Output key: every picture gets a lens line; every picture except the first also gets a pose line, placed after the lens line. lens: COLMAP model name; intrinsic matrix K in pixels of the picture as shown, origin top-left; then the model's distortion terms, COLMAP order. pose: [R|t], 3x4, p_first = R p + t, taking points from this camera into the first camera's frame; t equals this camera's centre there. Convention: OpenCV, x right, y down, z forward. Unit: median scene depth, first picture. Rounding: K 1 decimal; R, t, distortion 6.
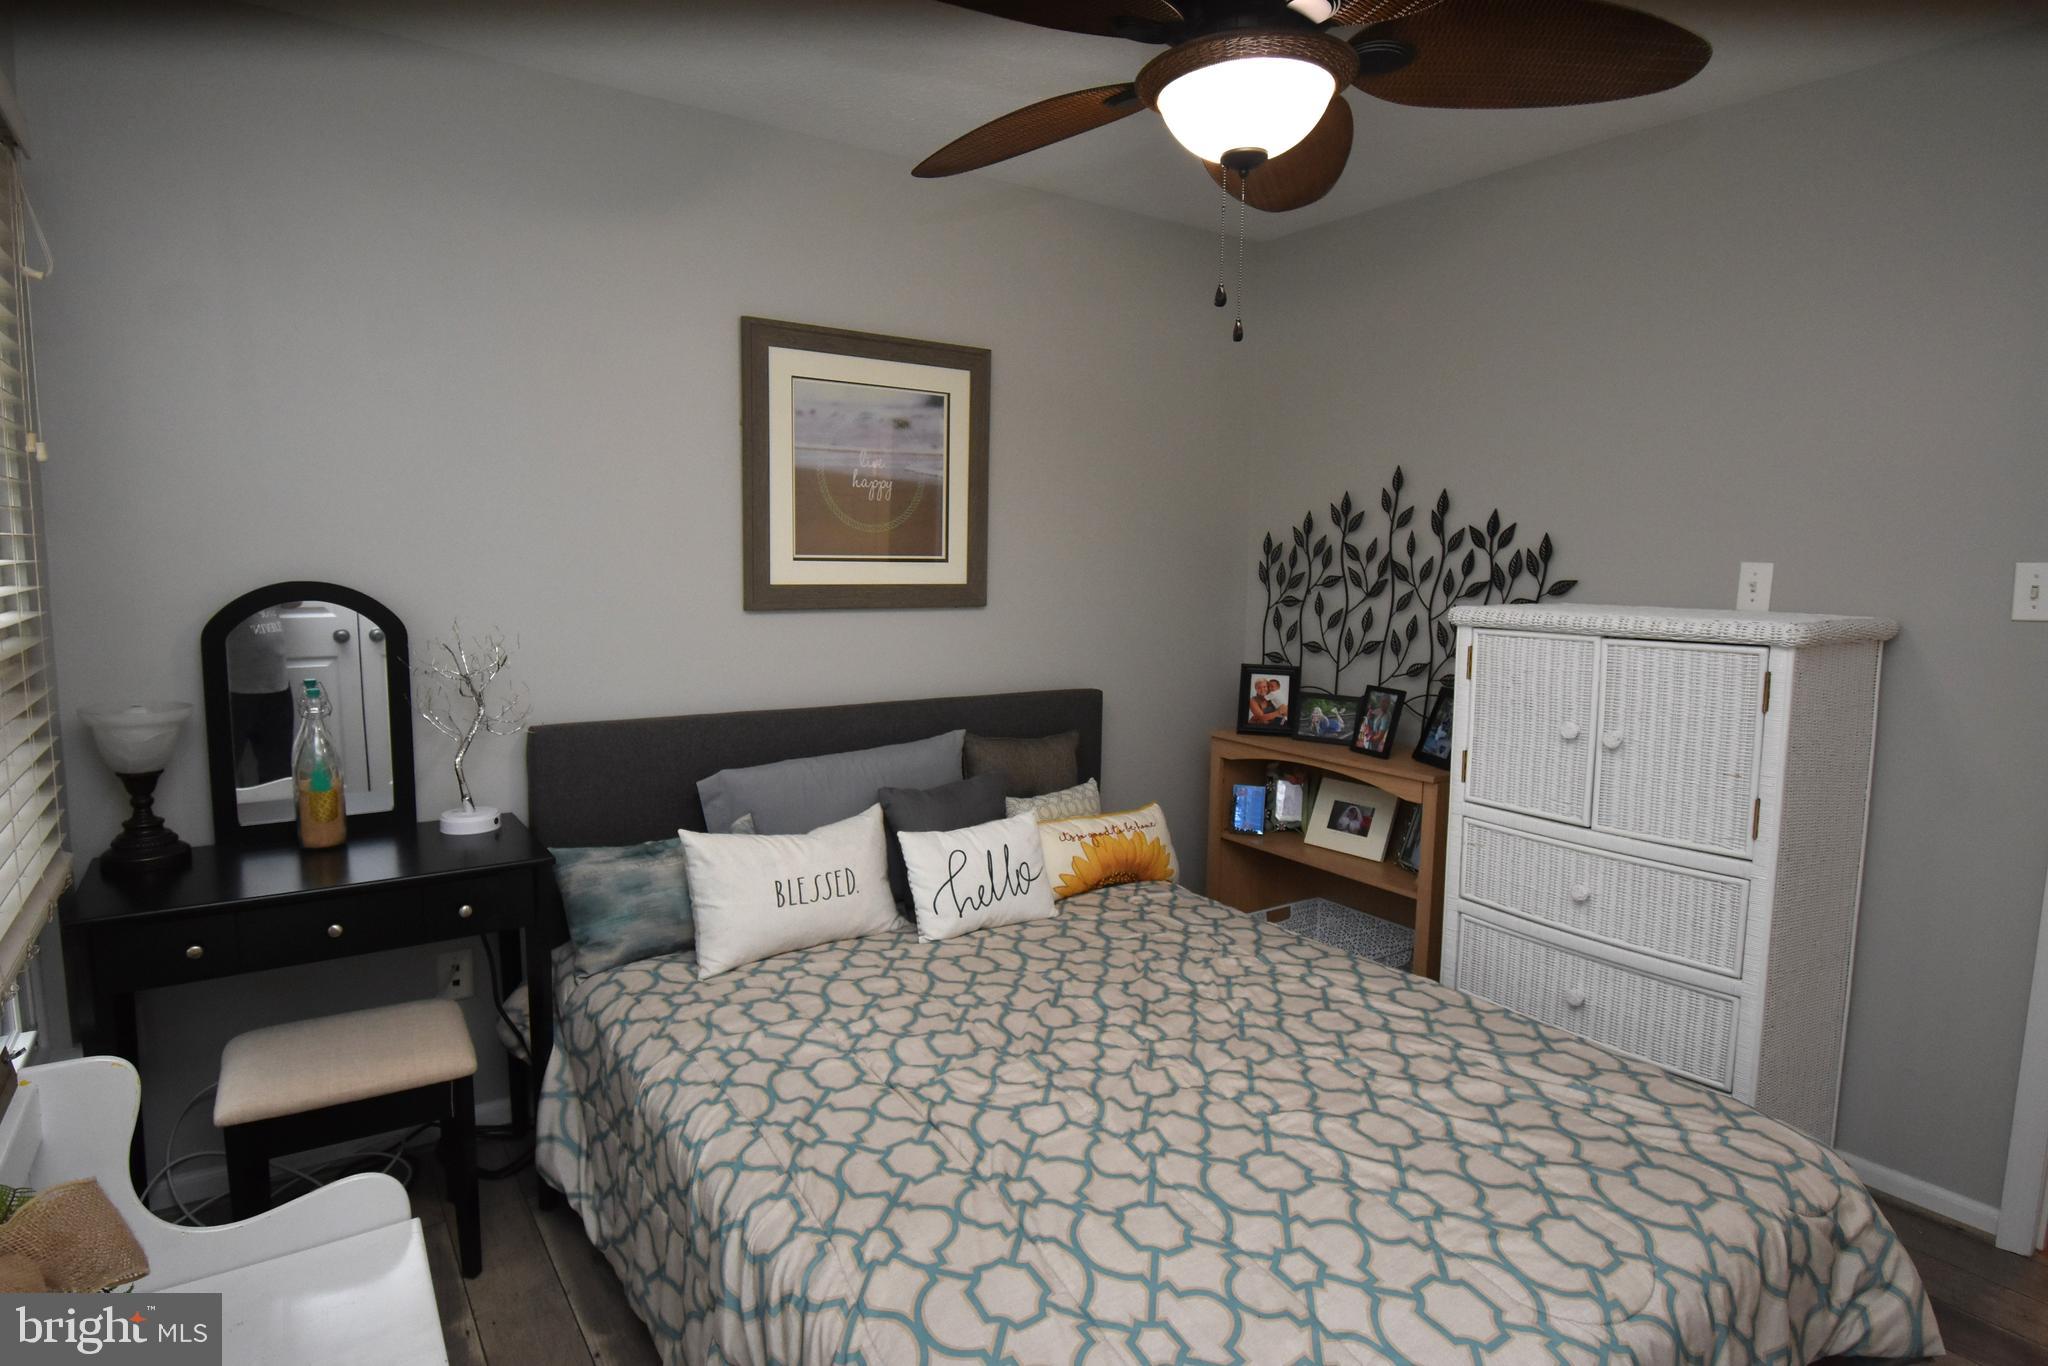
lens RADIAL K [[1085.0, 0, 1024.0], [0, 1085.0, 683.0], [0, 0, 1]] dist [-0.000893, -0.017164]
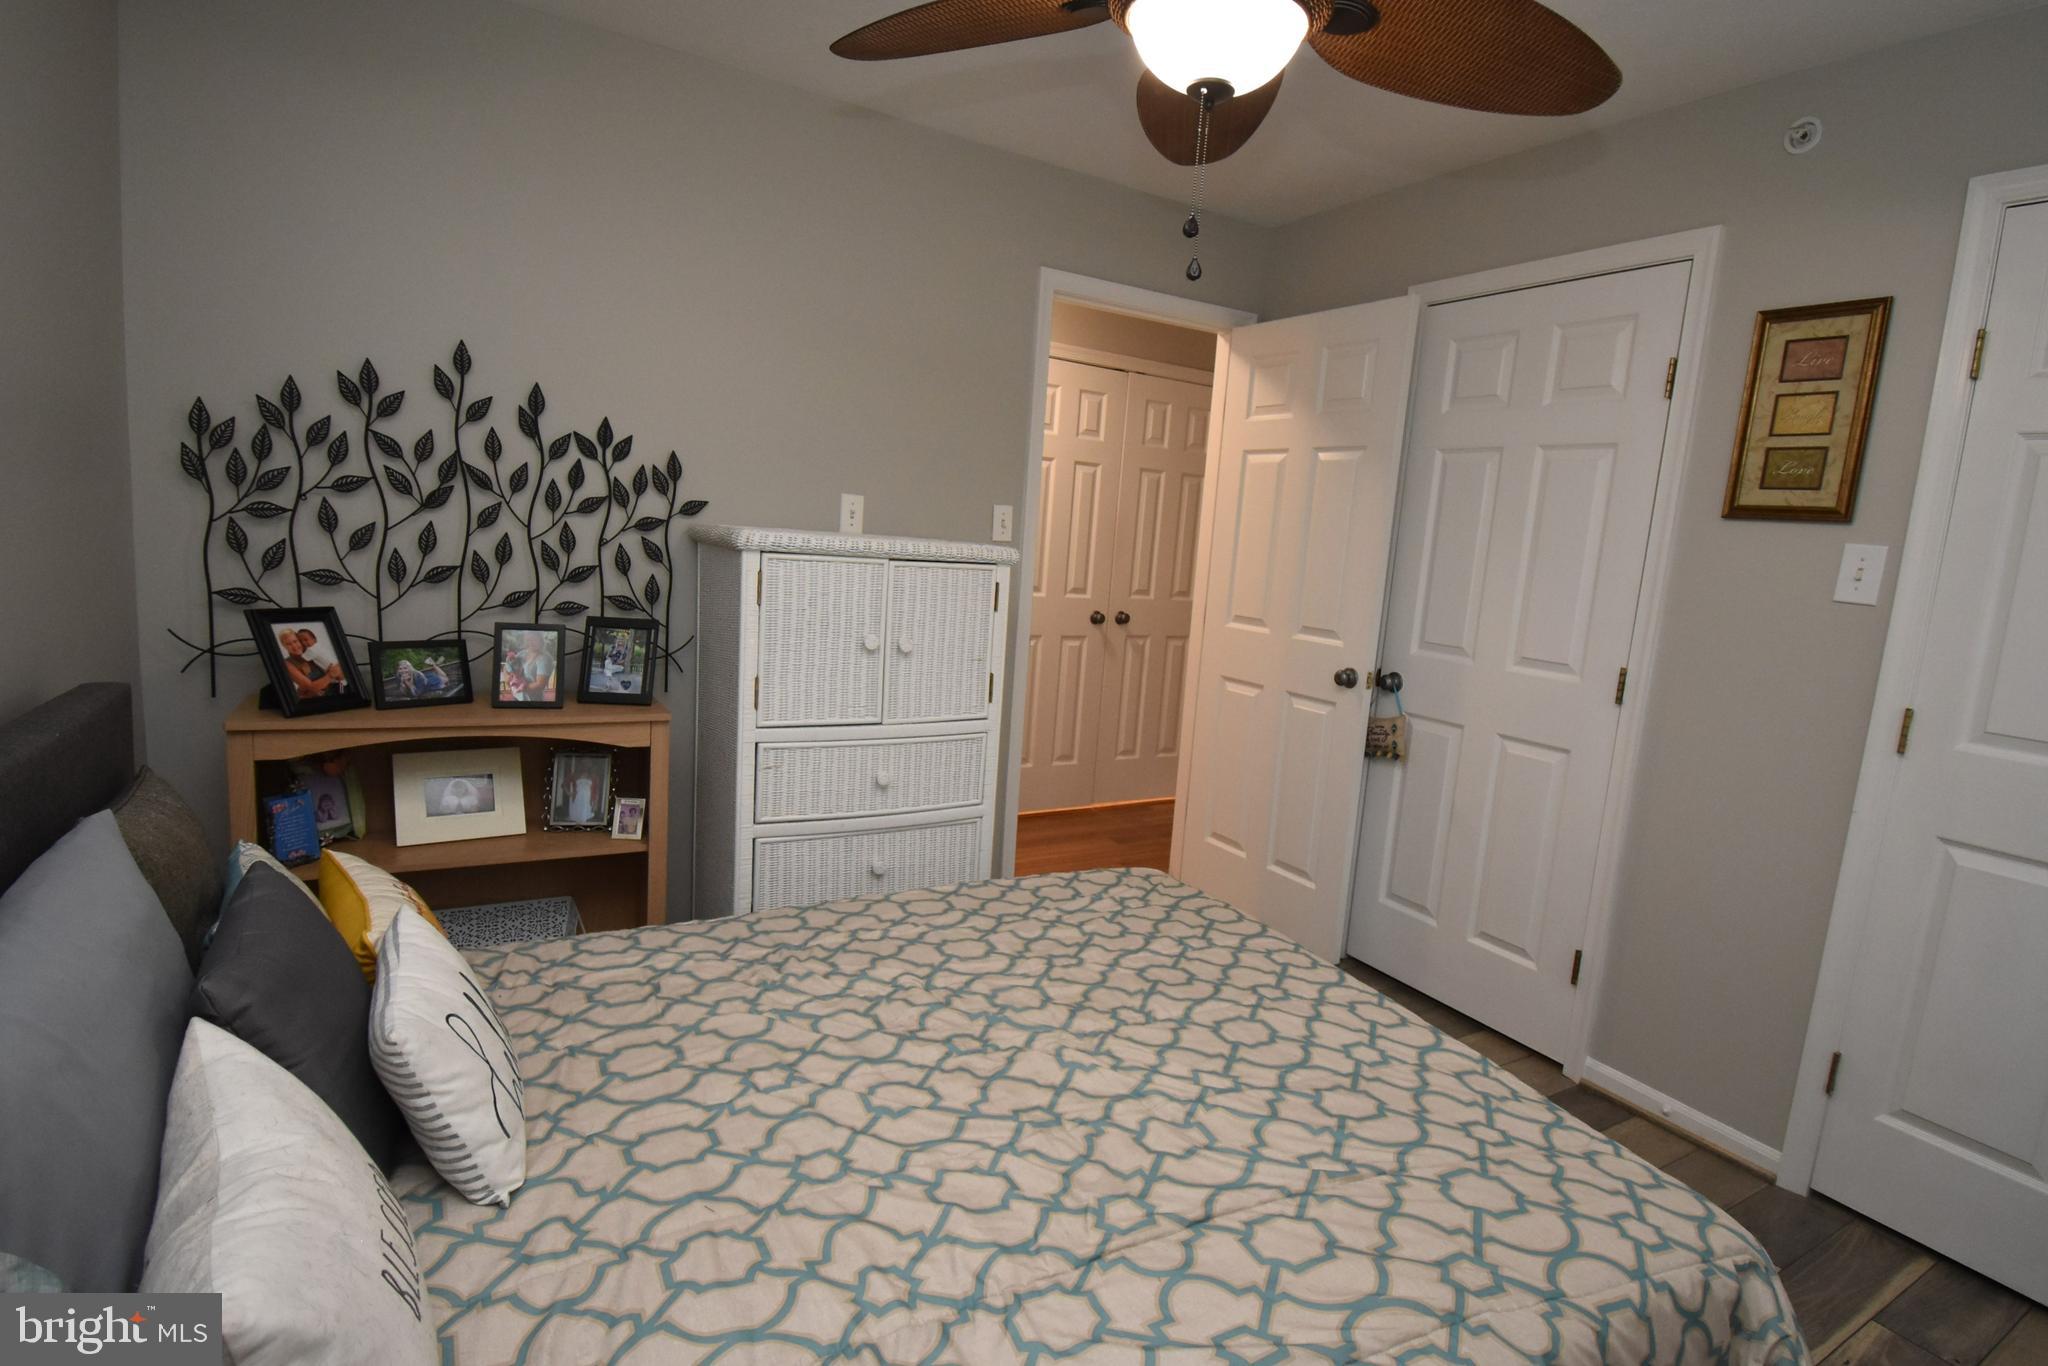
lens RADIAL K [[1010.4, 0, 1031.7], [0, 1010.4, 689.8], [0, 0, 1]] dist [0.013434, -0.025770]
pose [[0.068438, -0.162307, 0.984364, -0.509869], [0.042898, 0.986244, 0.159634, -0.066150], [-0.996733, 0.031303, 0.074459, 0.713485]]
